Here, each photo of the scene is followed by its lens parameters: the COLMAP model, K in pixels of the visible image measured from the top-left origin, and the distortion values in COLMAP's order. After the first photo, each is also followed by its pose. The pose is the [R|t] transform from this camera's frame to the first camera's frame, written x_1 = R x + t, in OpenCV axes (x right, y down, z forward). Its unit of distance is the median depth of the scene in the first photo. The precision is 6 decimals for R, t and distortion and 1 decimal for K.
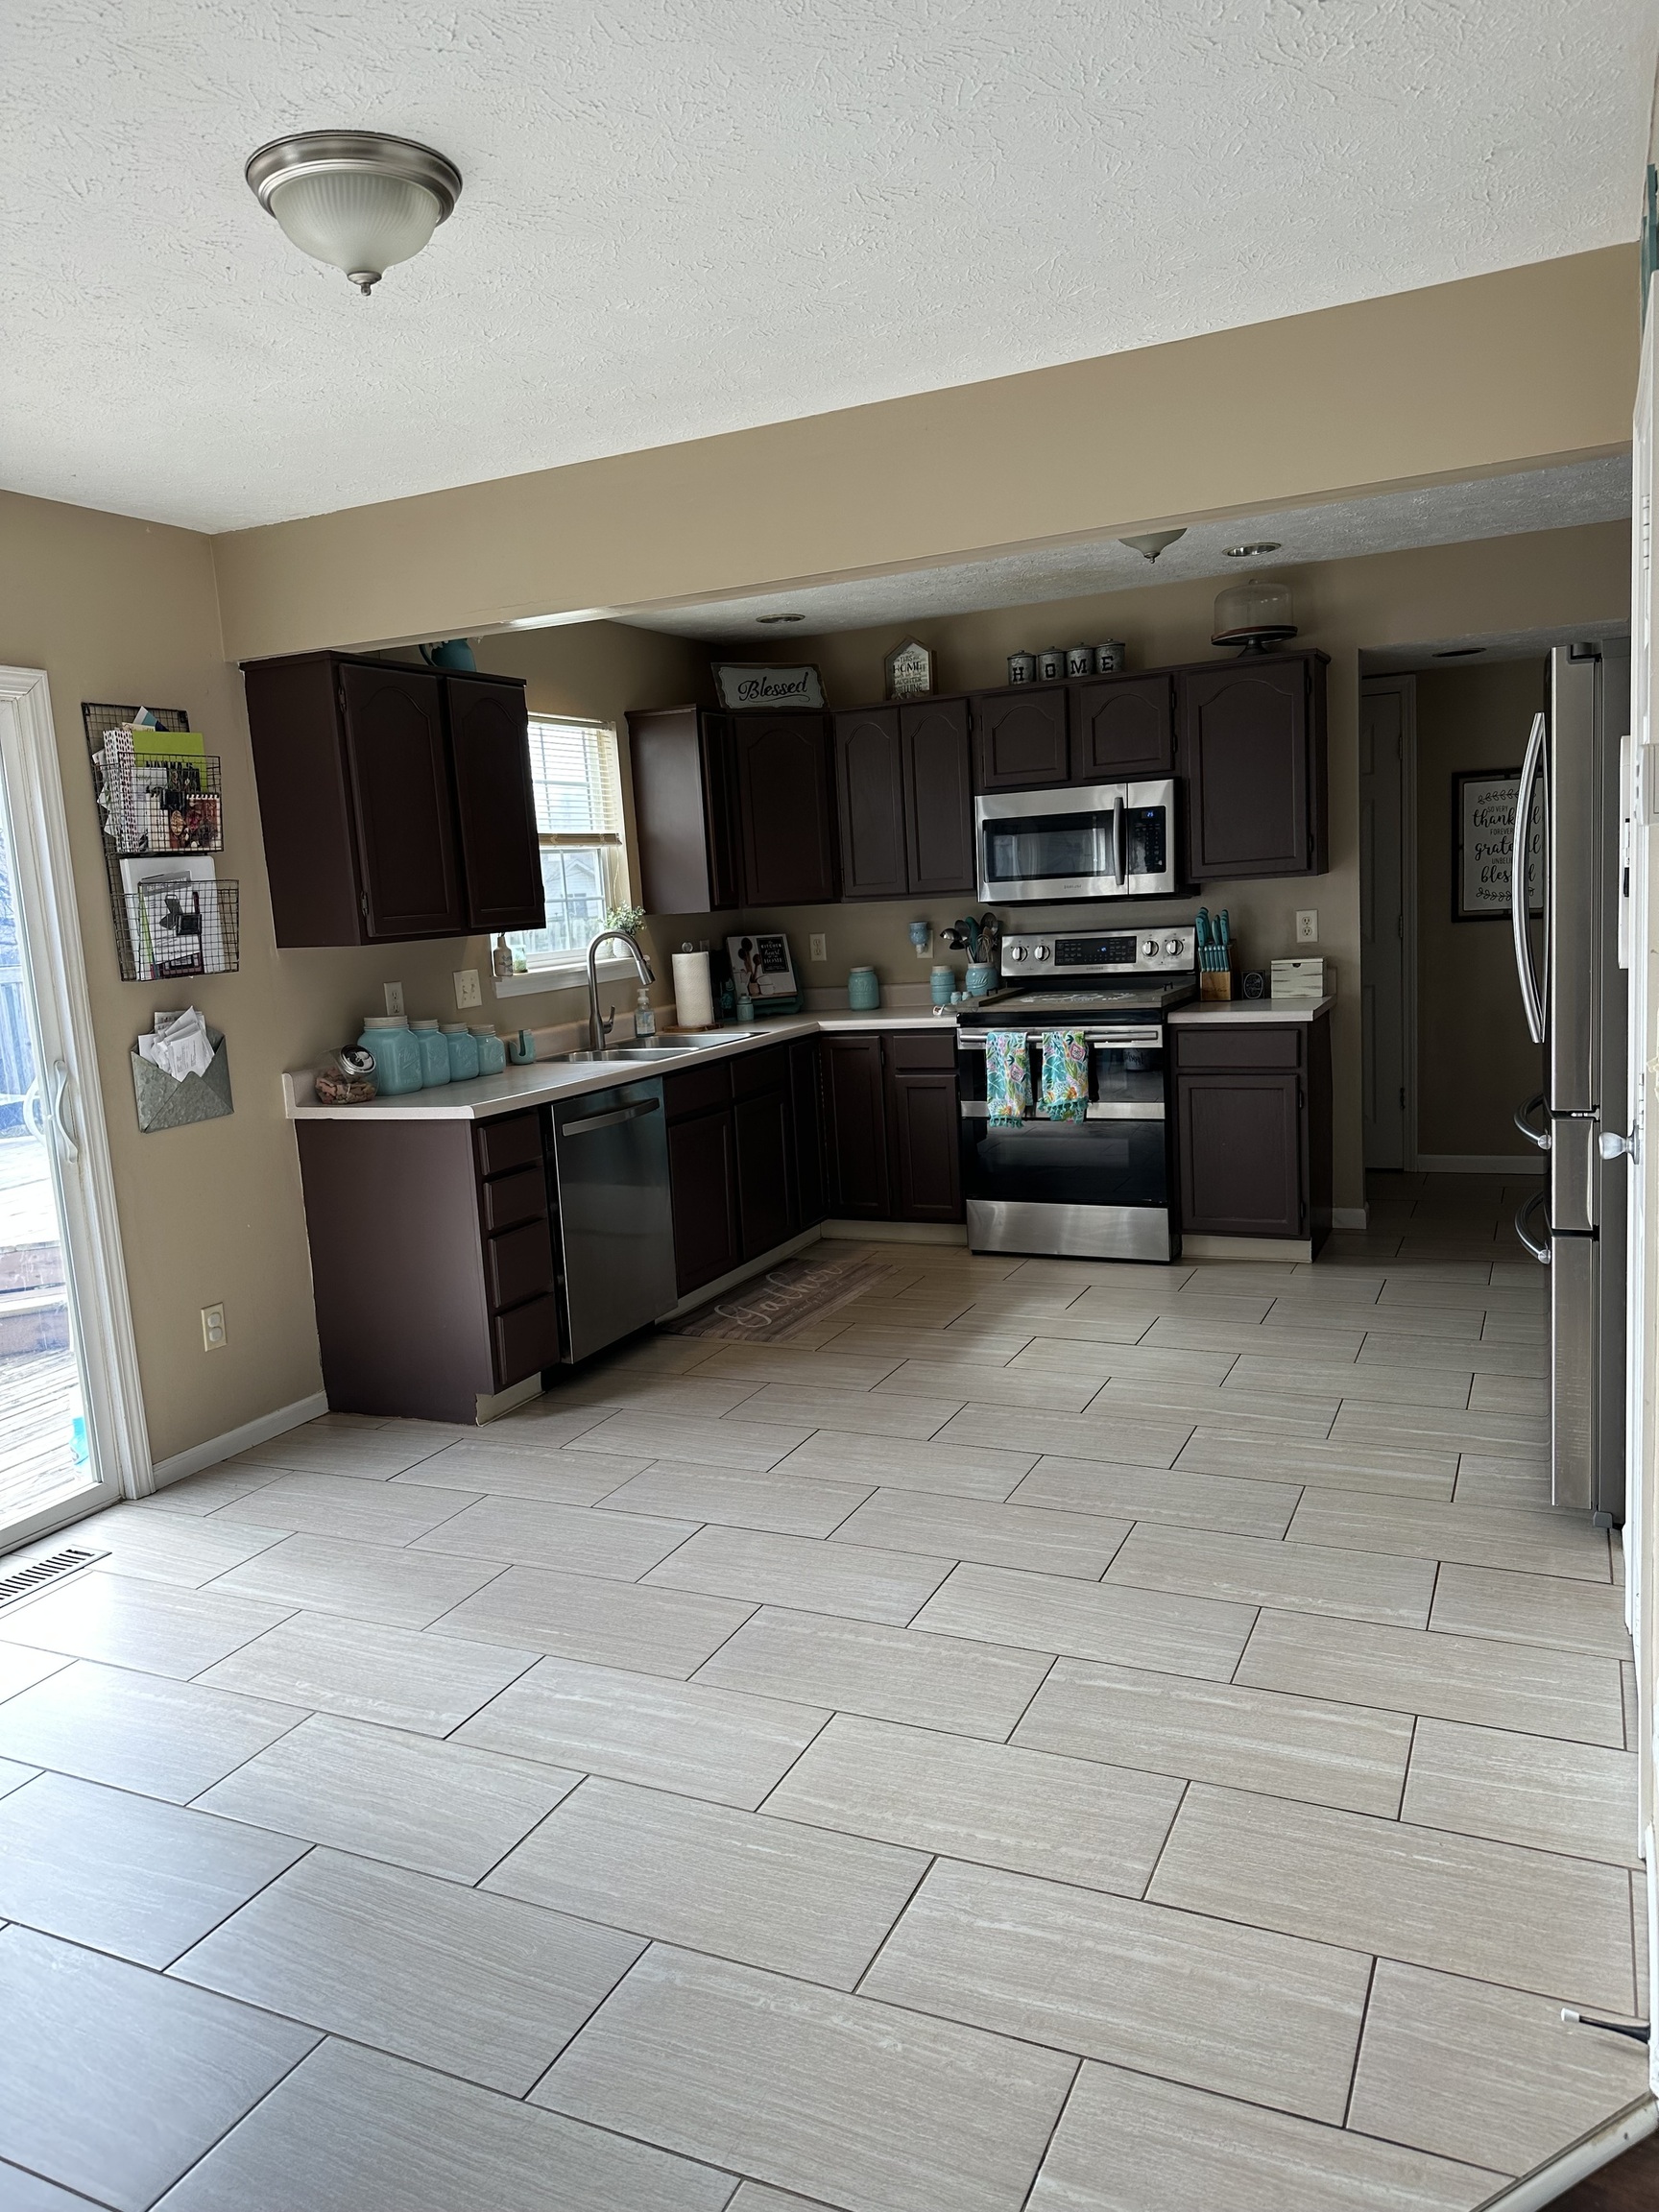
lens RADIAL K [[1545.1, 0, 829.5], [0, 1545.1, 1106.0], [0, 0, 1]] dist [0.079490, -0.026785]
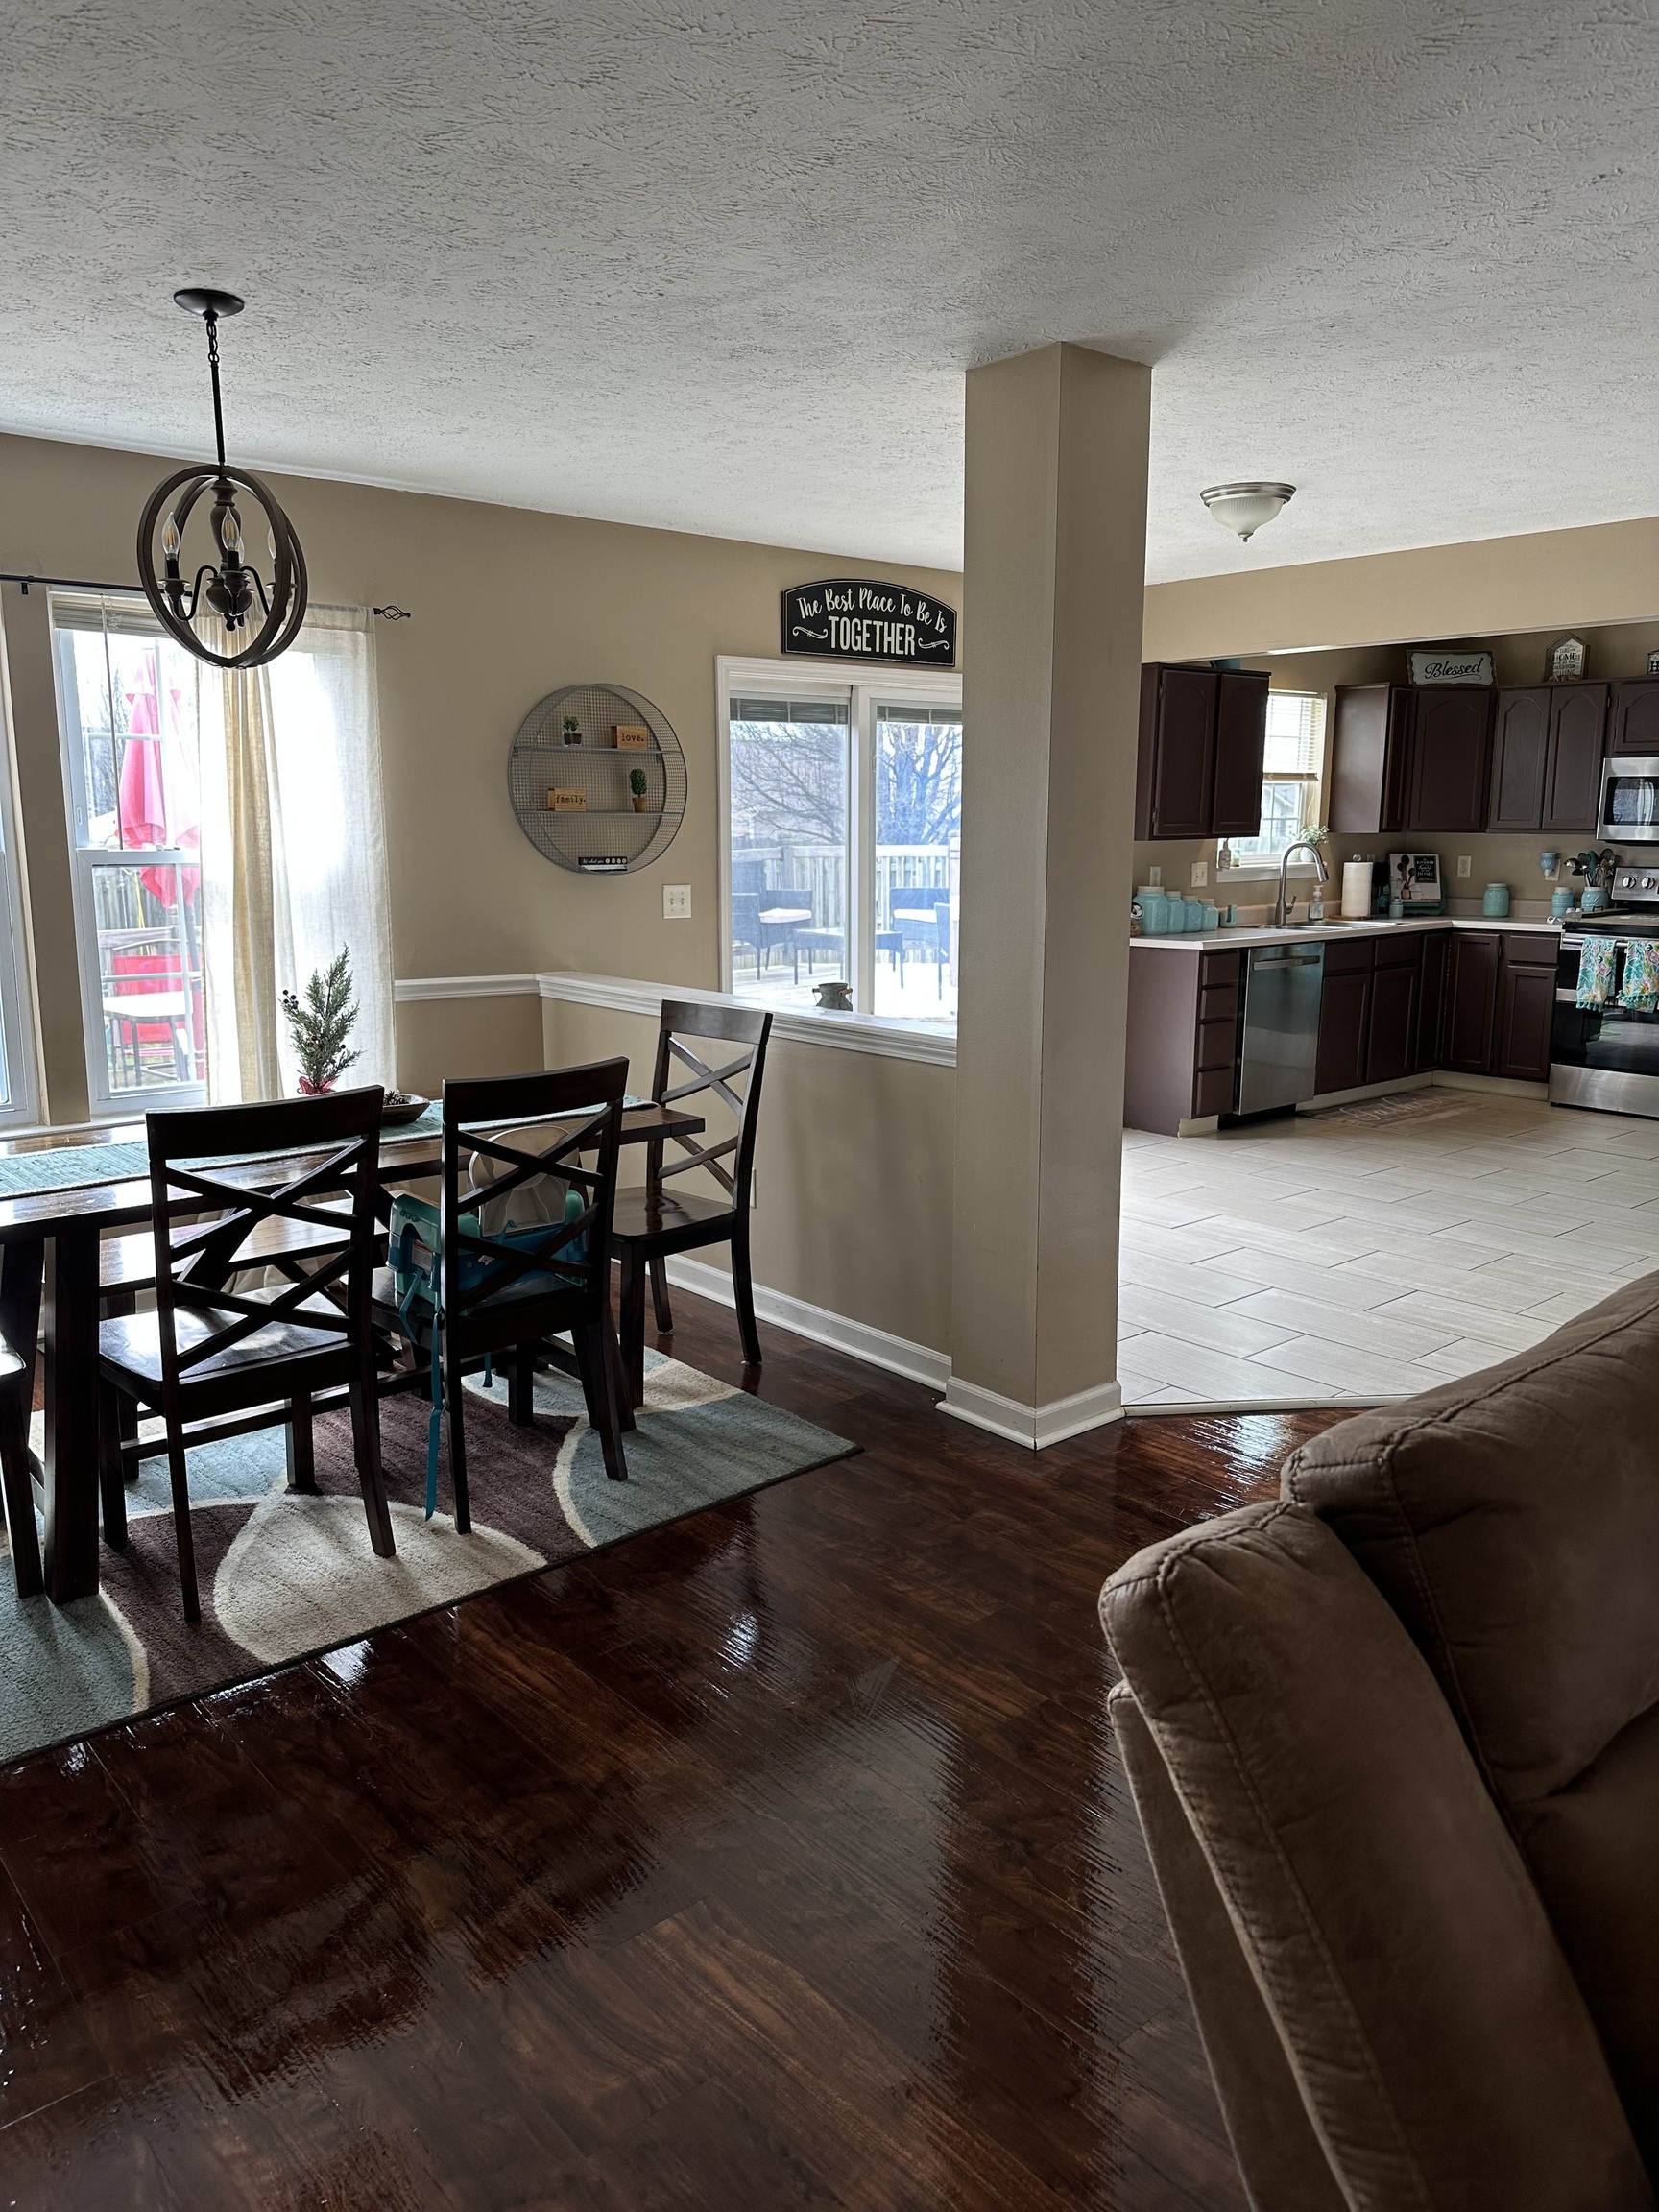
lens RADIAL K [[1559.7, 0, 825.6], [0, 1559.7, 1098.7], [0, 0, 1]] dist [0.120404, -0.211353]
pose [[0.911209, 0.135490, -0.389026, 0.055000], [-0.116374, 0.990562, 0.072413, 0.065116], [0.395166, -0.020711, 0.918376, -0.499495]]
